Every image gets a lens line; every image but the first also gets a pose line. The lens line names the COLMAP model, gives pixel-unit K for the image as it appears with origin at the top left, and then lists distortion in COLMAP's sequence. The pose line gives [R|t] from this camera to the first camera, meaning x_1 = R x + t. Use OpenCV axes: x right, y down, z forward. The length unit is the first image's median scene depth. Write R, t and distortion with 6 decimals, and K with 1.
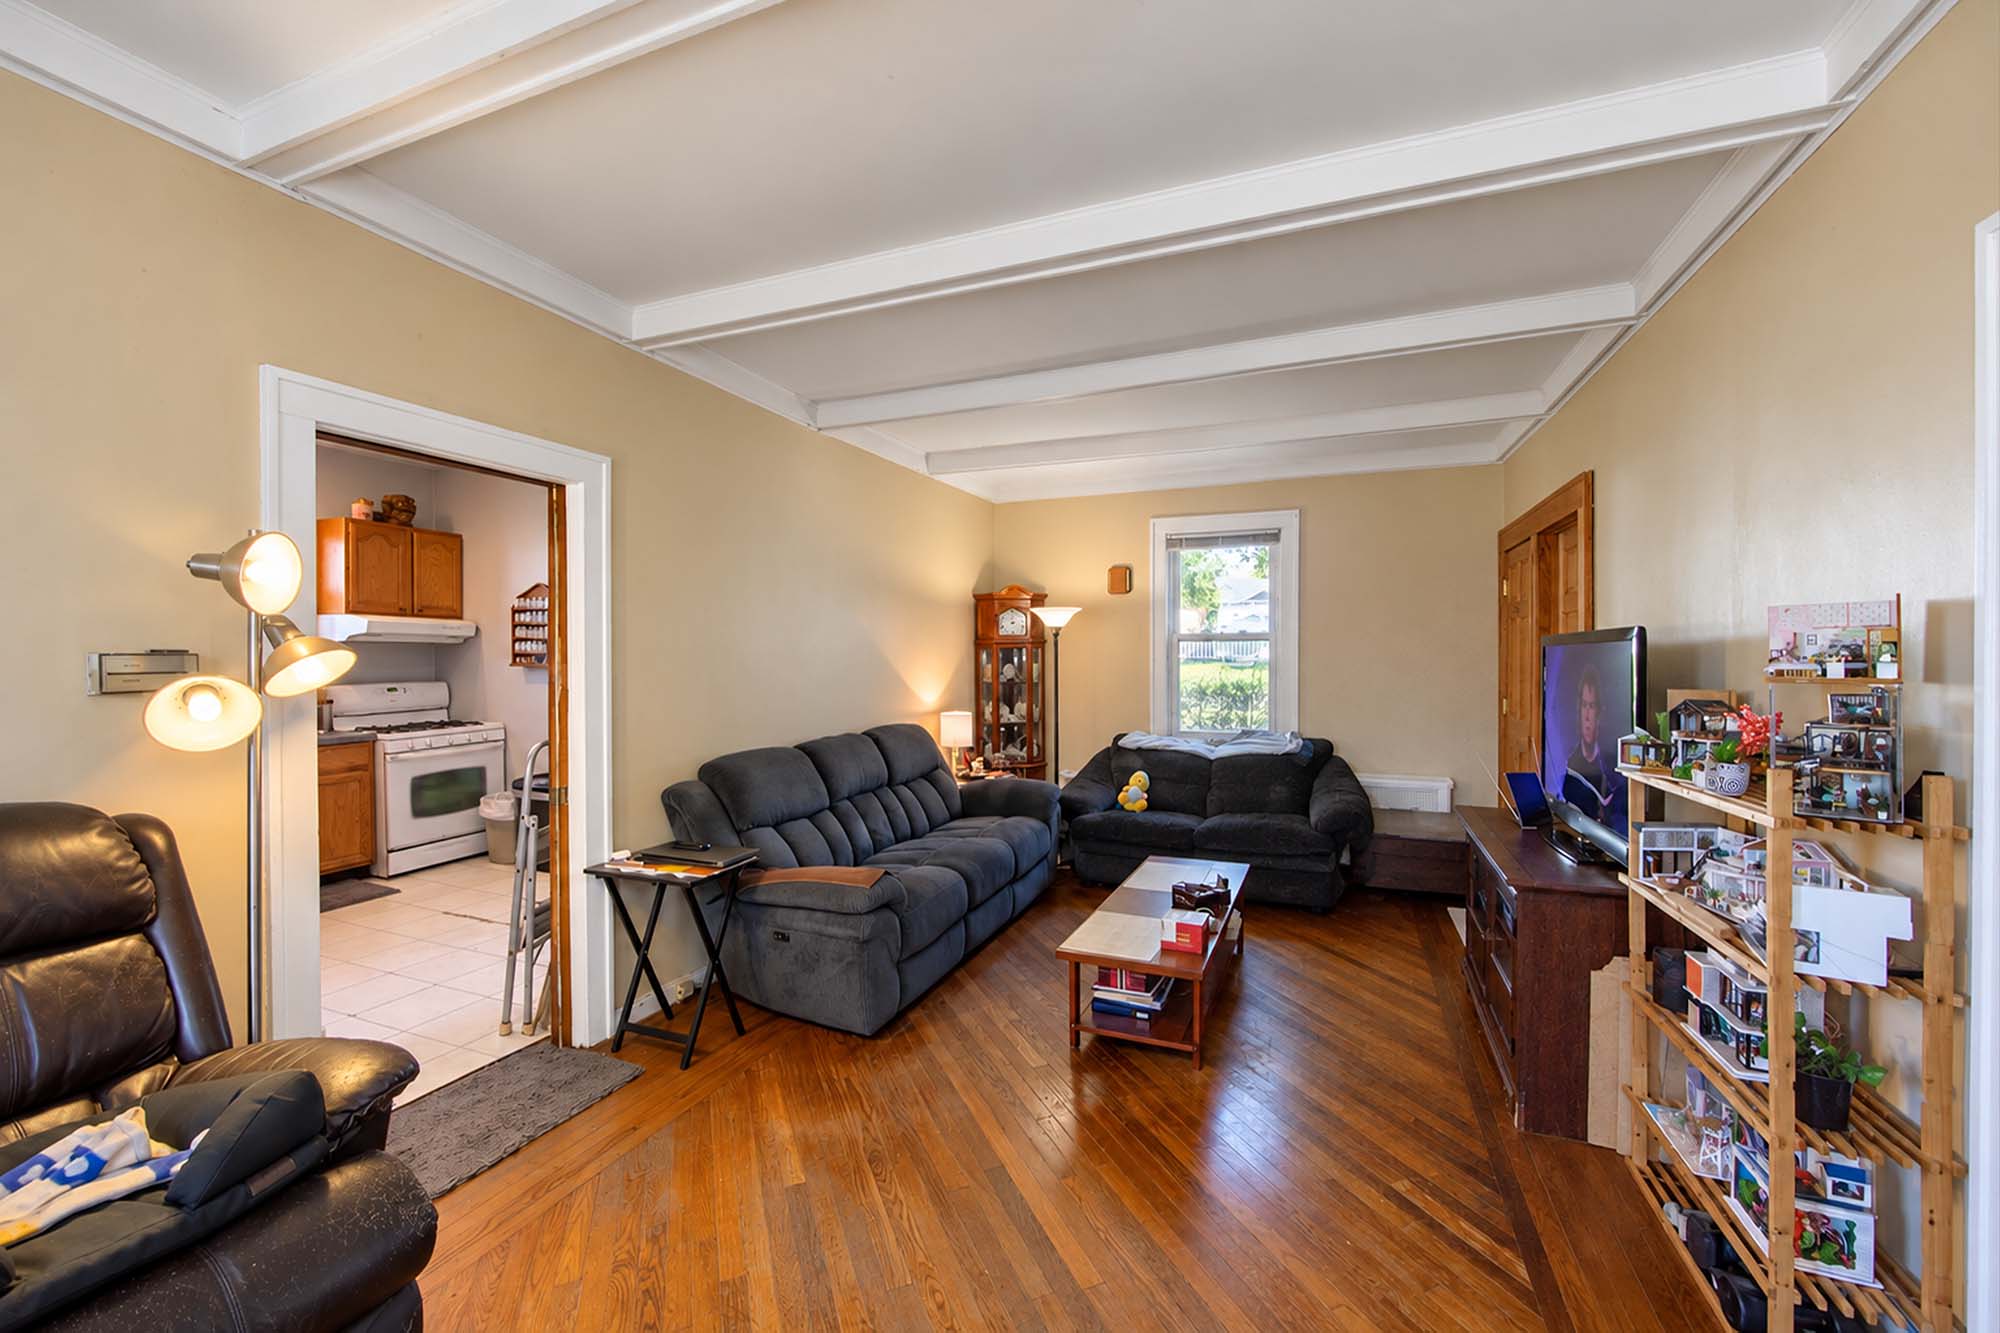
lens RADIAL K [[796.4, 0, 997.5], [0, 796.4, 661.7], [0, 0, 1]] dist [-0.002798, -0.000396]
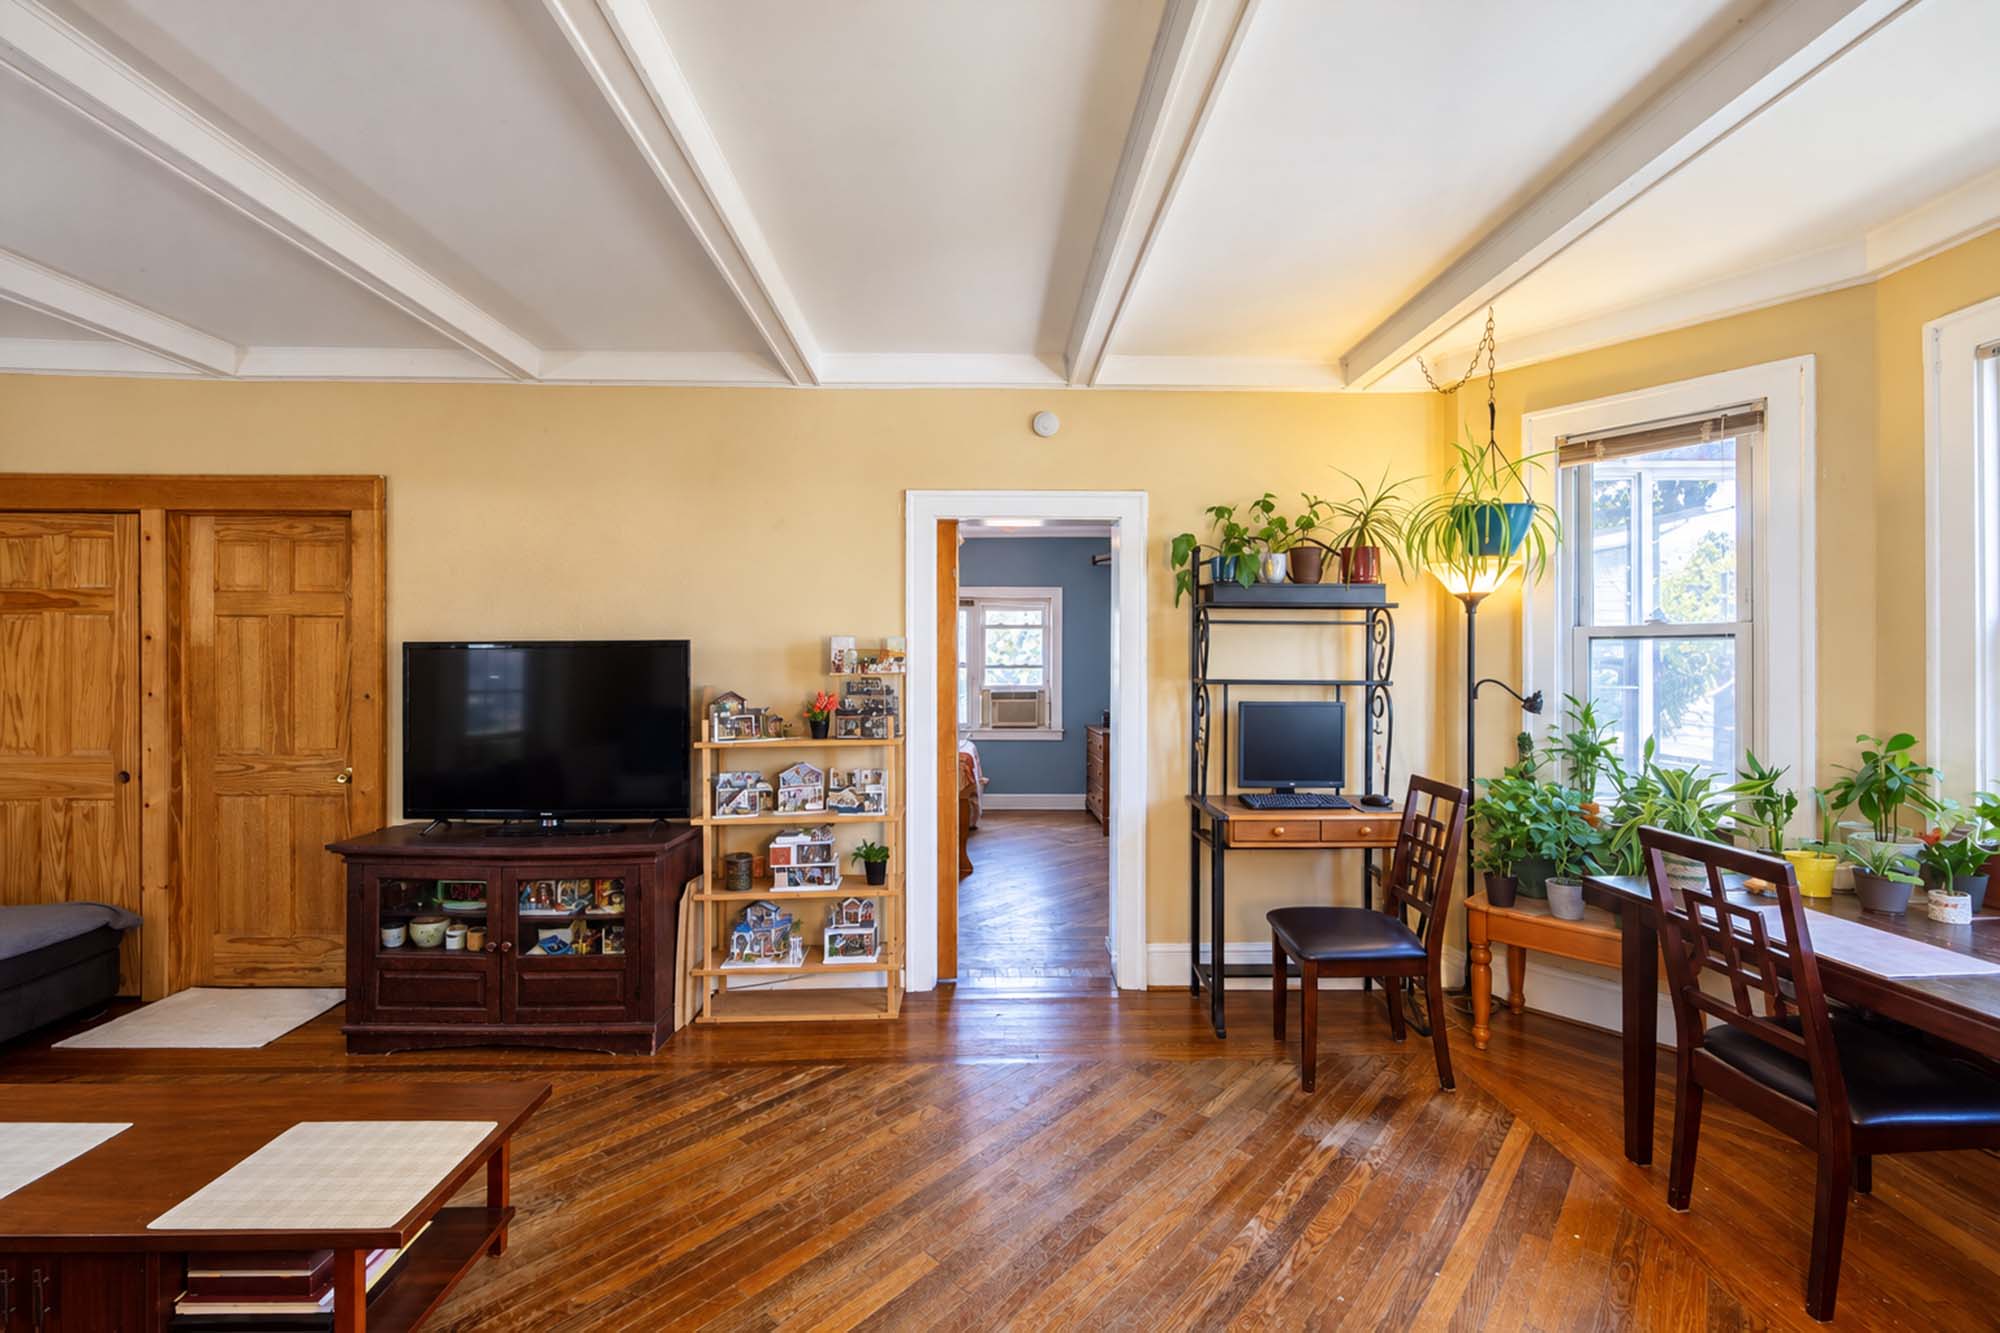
lens RADIAL K [[802.5, 0, 1006.6], [0, 802.5, 660.0], [0, 0, 1]] dist [-0.001348, 0.000089]
pose [[-0.413263, 0.004839, 0.910599, -0.411153], [0.010097, 0.999949, -0.000732, -0.002877], [-0.910556, 0.008892, -0.413291, 0.615895]]
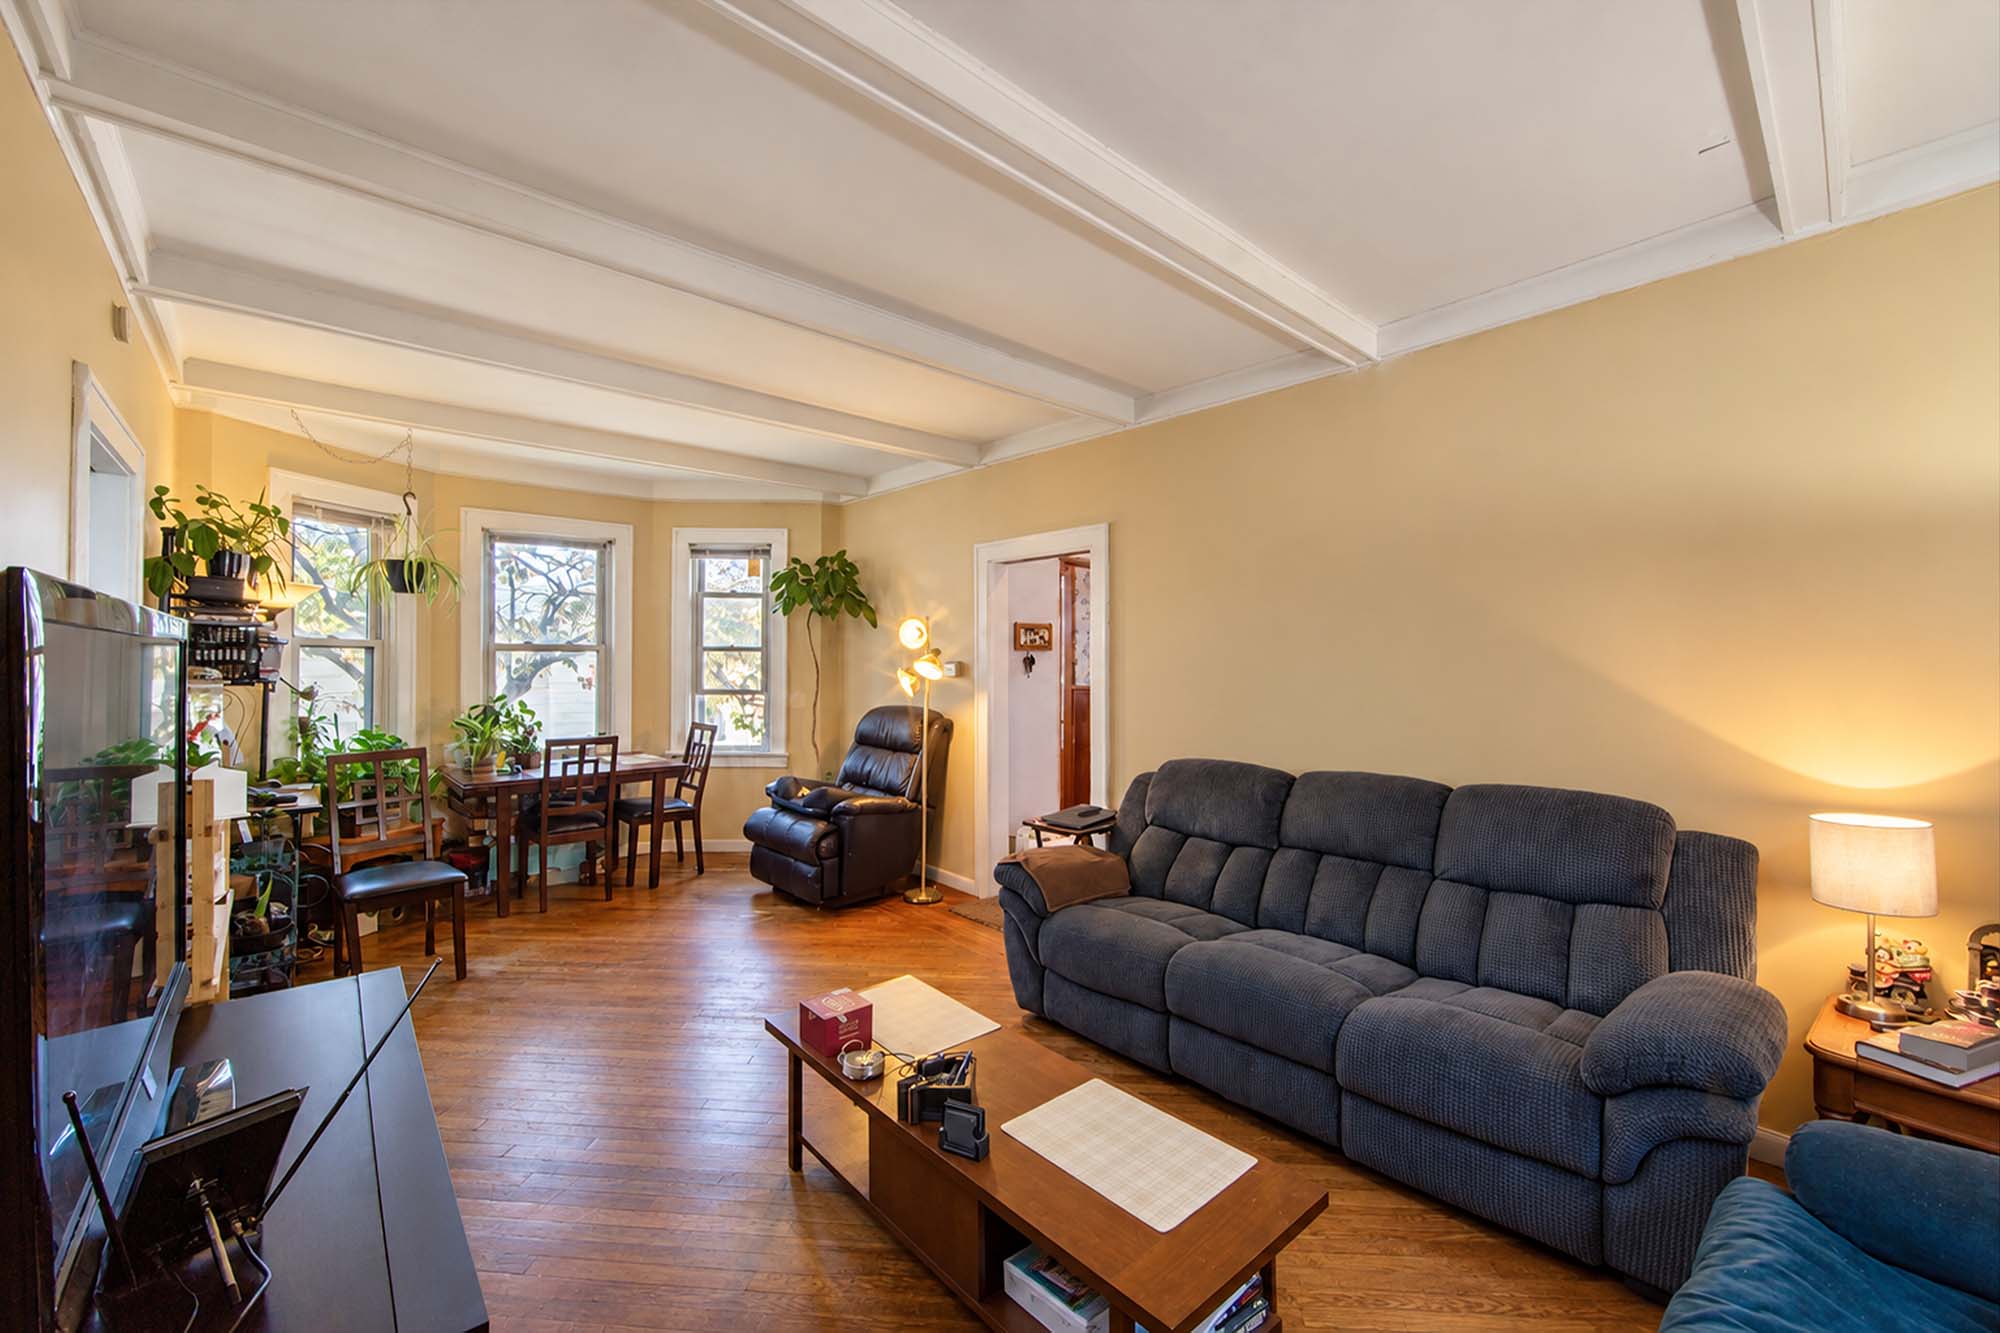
lens RADIAL K [[794.3, 0, 1003.8], [0, 794.3, 656.7], [0, 0, 1]] dist [-0.001907, -0.000063]
pose [[-0.426046, -0.006161, -0.904680, 0.629105], [-0.009500, 0.999952, -0.002336, -0.011019], [0.904651, 0.007599, -0.426084, 1.075675]]
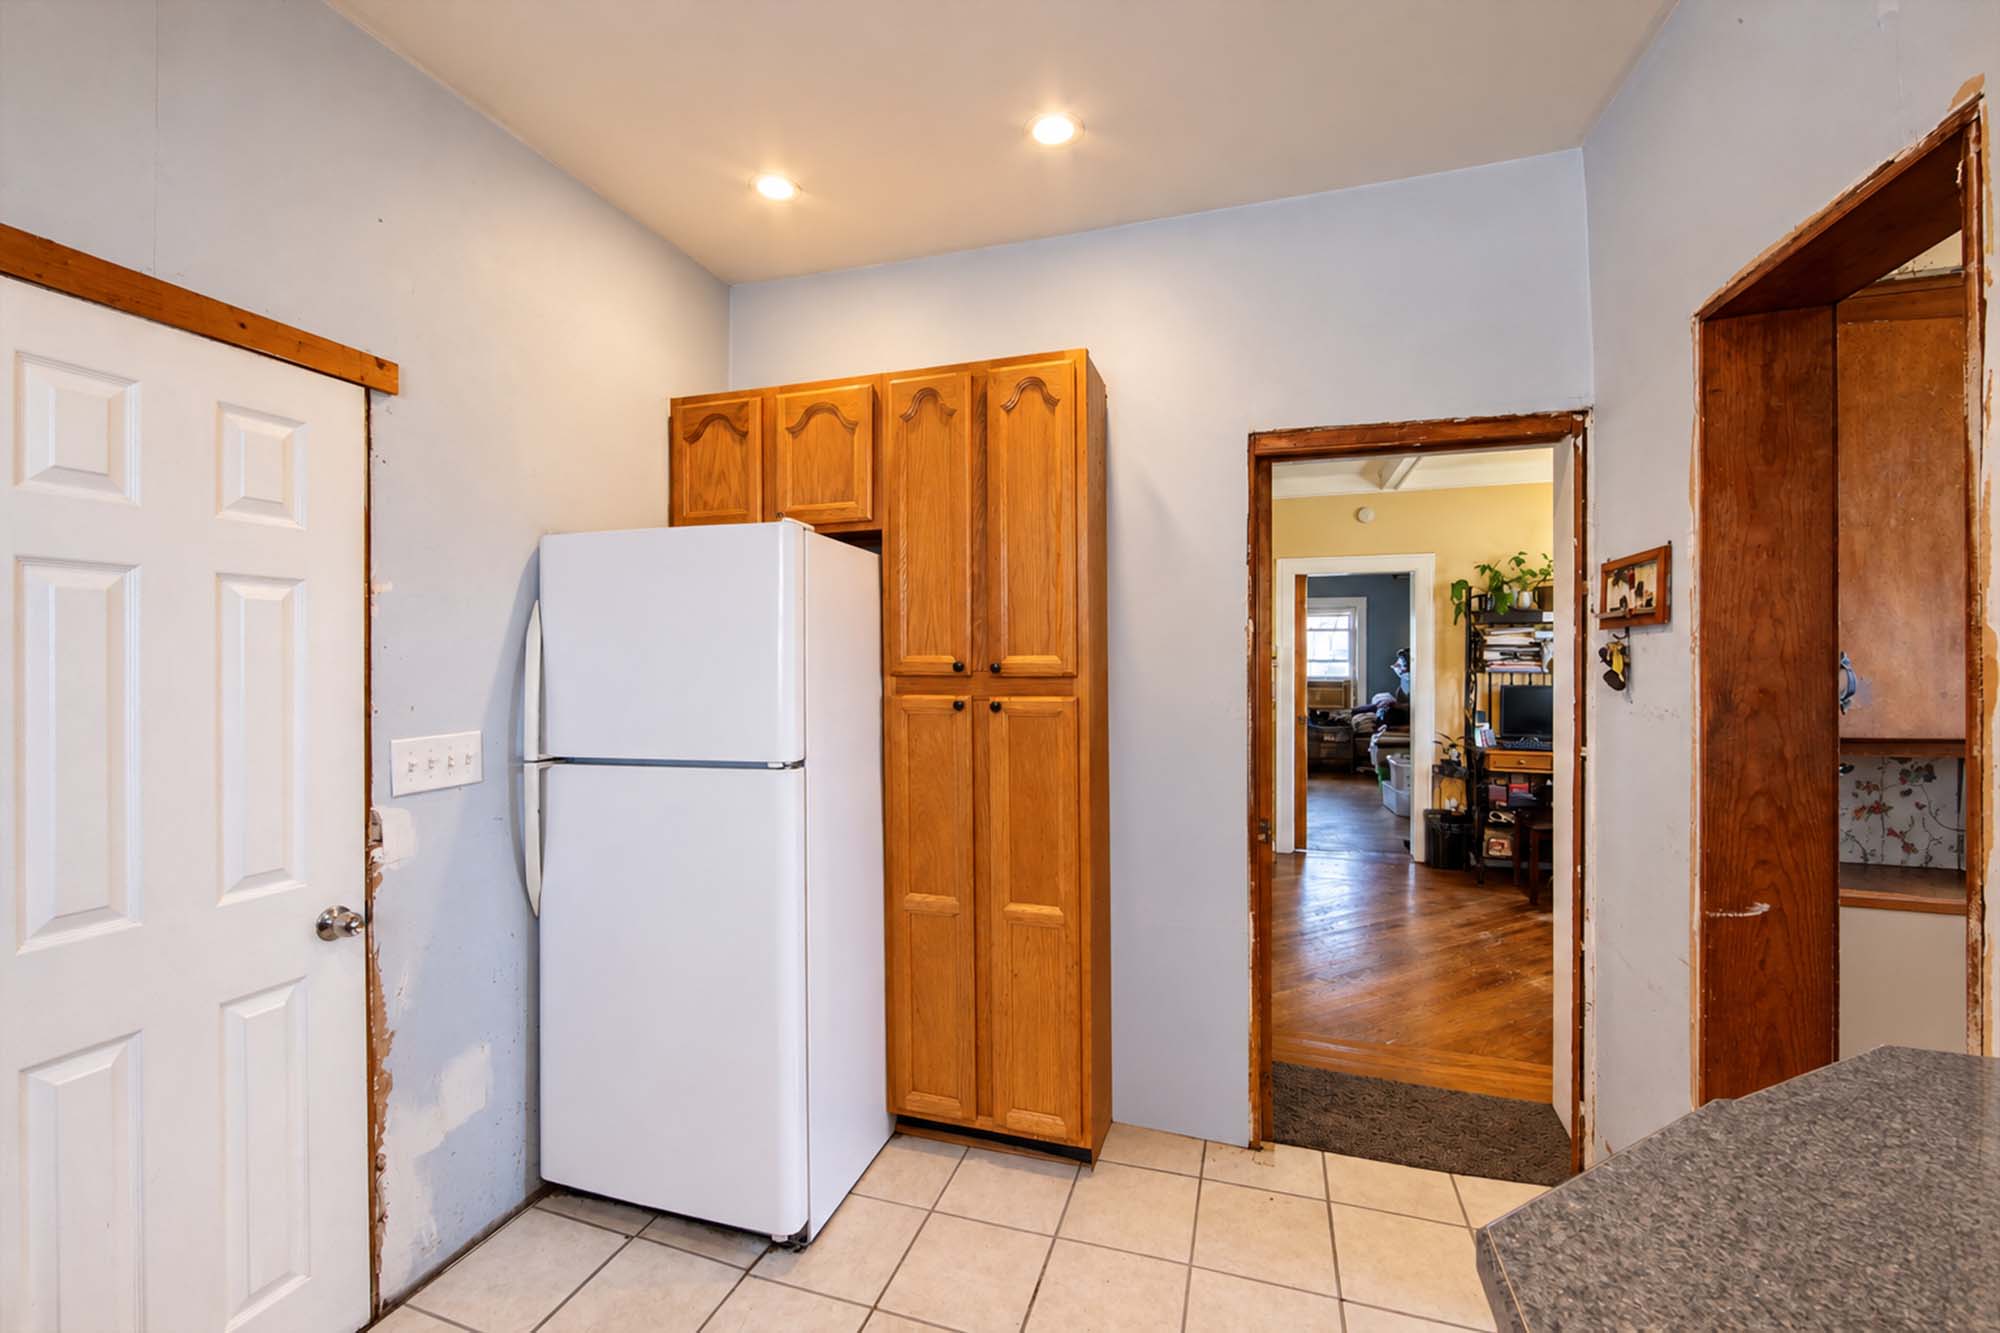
lens RADIAL K [[810.5, 0, 991.4], [0, 810.5, 673.8], [0, 0, 1]] dist [-0.000698, -0.000028]
pose [[-0.077401, -0.020004, 0.996799, -1.015462], [0.011444, 0.999715, 0.020952, -0.011962], [-0.996934, 0.013029, -0.077150, 0.986967]]
